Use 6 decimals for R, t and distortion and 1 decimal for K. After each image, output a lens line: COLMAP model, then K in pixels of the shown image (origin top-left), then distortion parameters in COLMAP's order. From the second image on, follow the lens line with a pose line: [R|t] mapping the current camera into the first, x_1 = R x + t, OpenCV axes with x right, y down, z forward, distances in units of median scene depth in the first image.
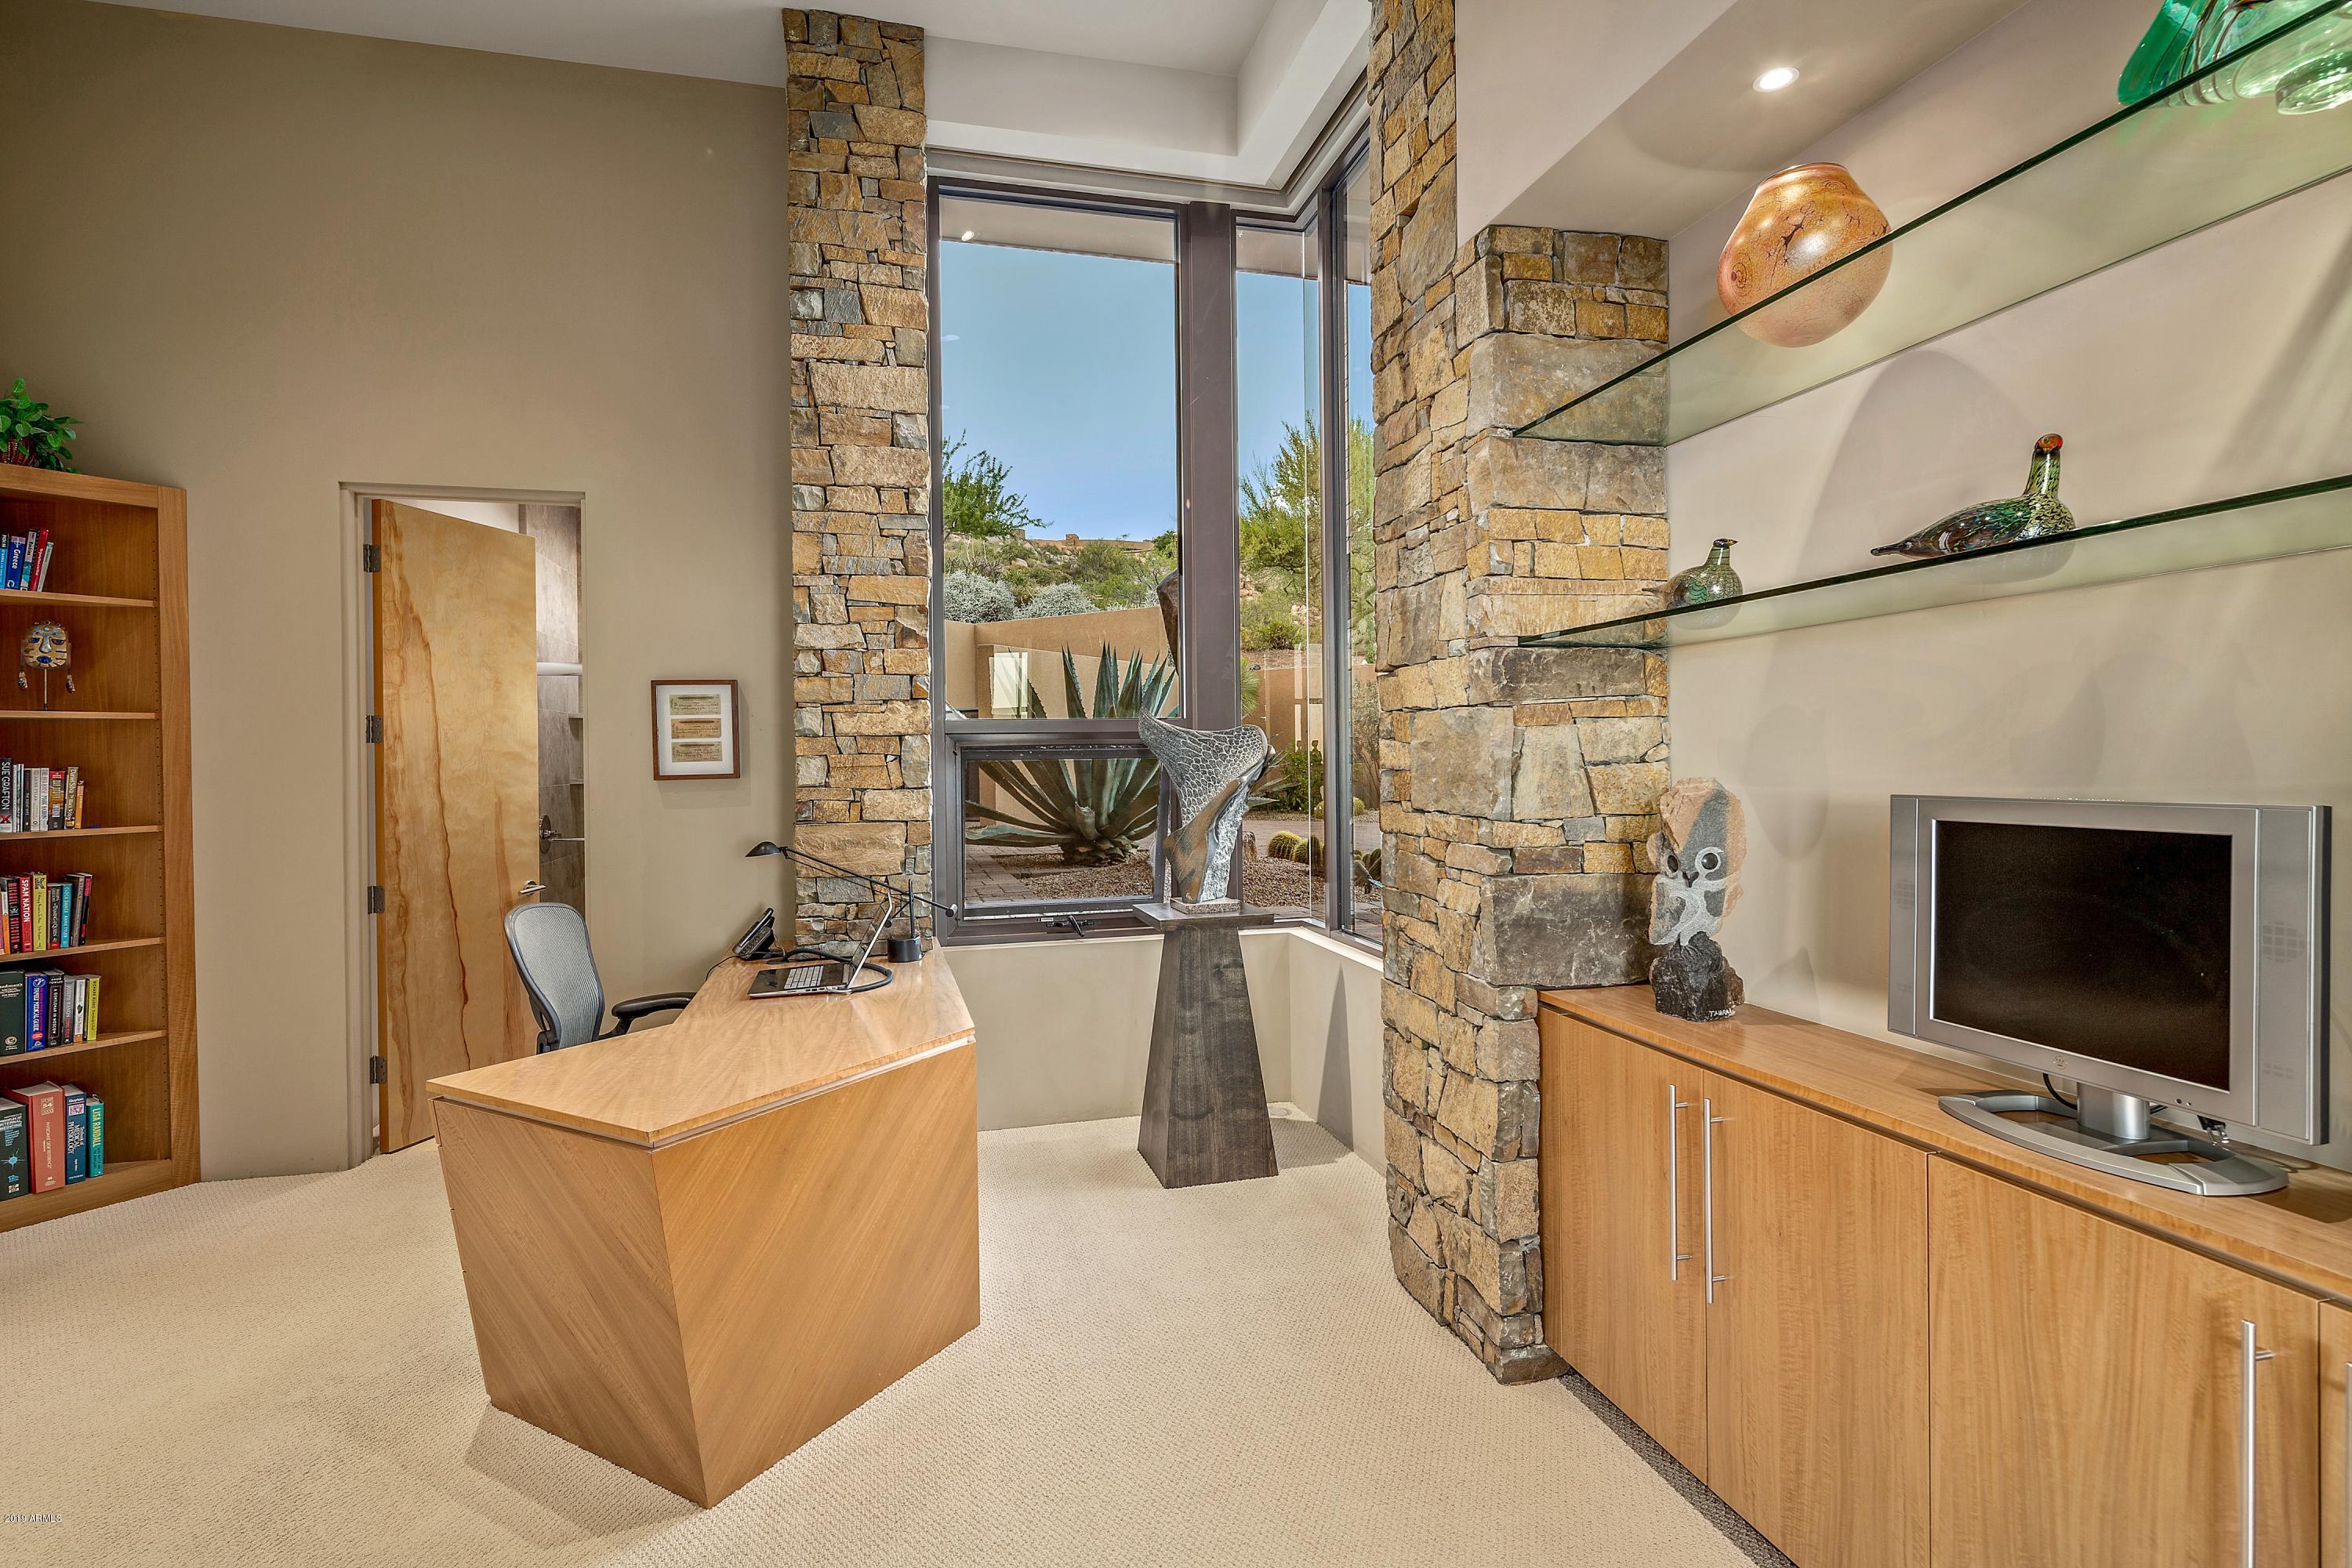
lens RADIAL K [[1127.5, 0, 1173.7], [0, 1127.5, 780.0], [0, 0, 1]] dist [0.002511, -0.003487]
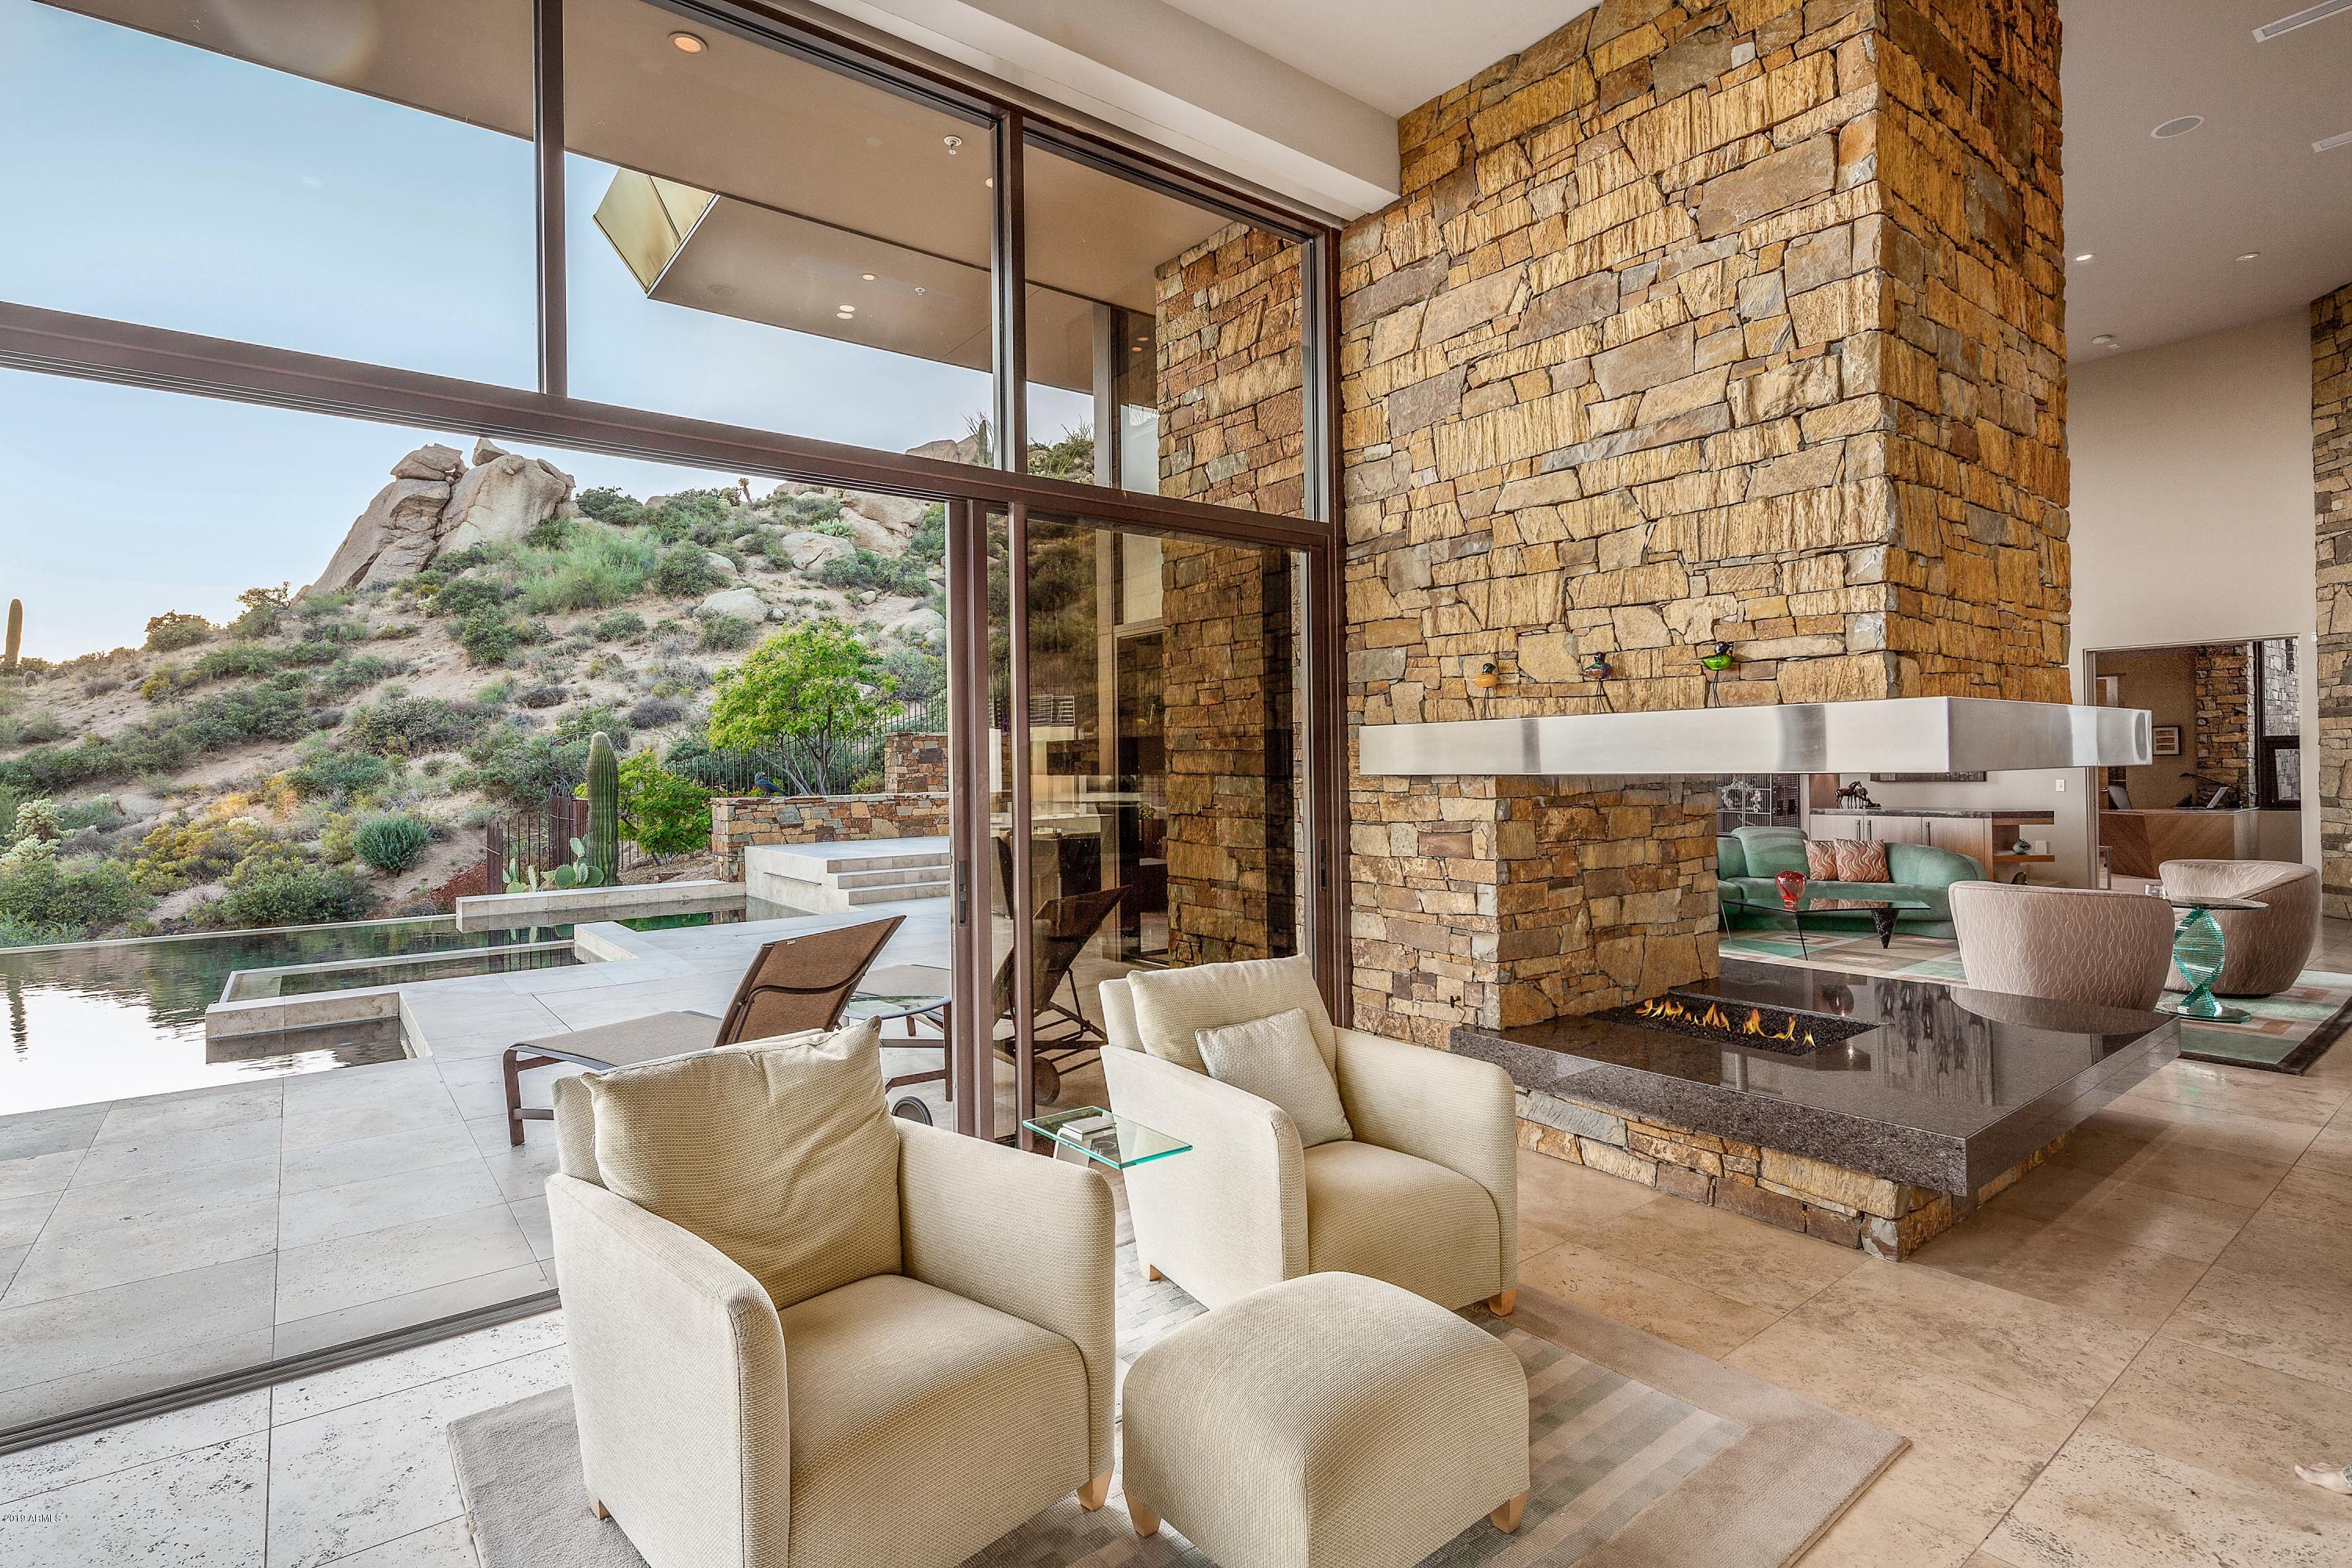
lens RADIAL K [[1127.5, 0, 1158.4], [0, 1127.5, 783.0], [0, 0, 1]] dist [0.002511, -0.003487]
pose [[0.396827, 0.007248, -0.917865, 1.575697], [0.005972, 0.999927, 0.010478, 0.028198], [0.917874, -0.009639, 0.396755, -3.303418]]
